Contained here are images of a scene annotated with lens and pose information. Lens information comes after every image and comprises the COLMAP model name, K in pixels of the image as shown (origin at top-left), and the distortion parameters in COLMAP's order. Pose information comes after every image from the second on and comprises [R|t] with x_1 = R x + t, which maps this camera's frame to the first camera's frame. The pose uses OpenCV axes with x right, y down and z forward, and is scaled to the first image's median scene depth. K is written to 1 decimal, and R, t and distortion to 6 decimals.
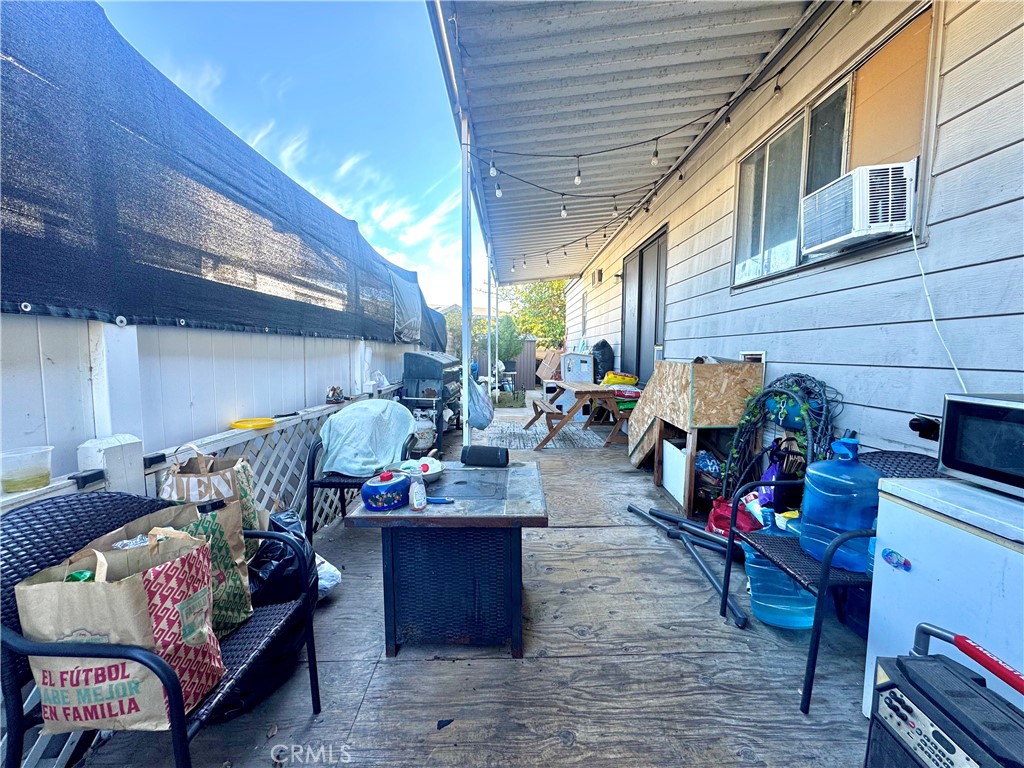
lens RADIAL K [[409.9, 0, 512.0], [0, 409.9, 384.0], [0, 0, 1]] dist [-0.005577, 0.000342]
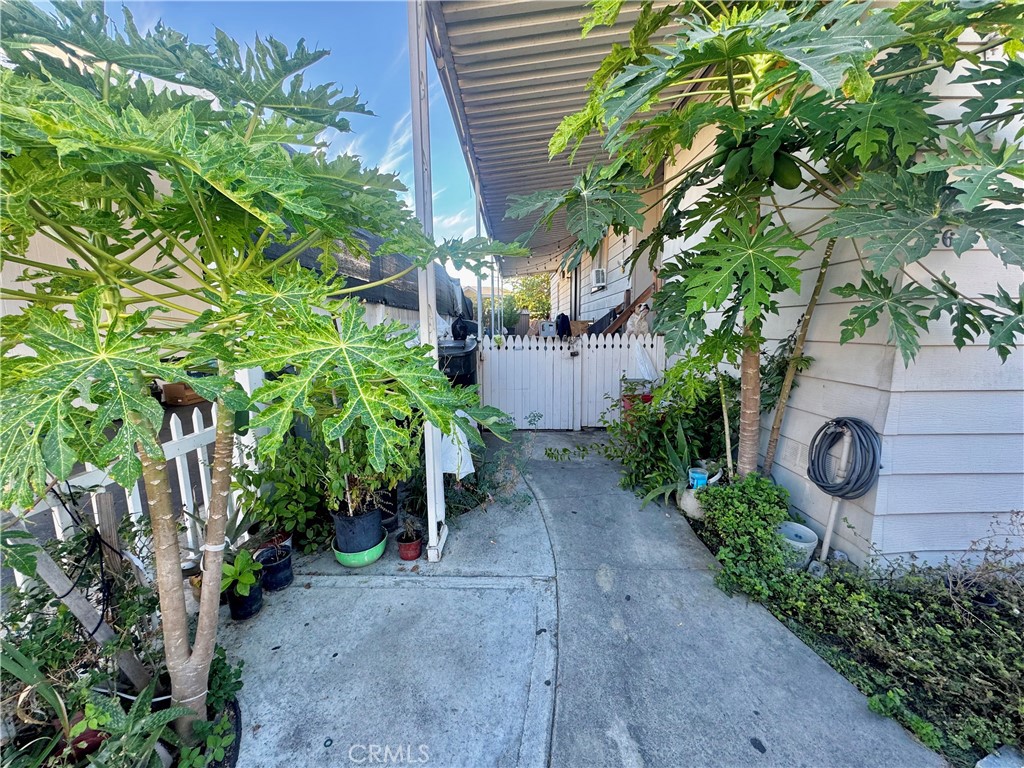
lens RADIAL K [[409.9, 0, 512.0], [0, 409.9, 384.0], [0, 0, 1]] dist [-0.005577, 0.000342]
pose [[0.999175, -0.039504, -0.009374, 0.002134], [0.039999, 0.997382, 0.060247, 0.057079], [0.006969, -0.060573, 0.998139, -0.540771]]
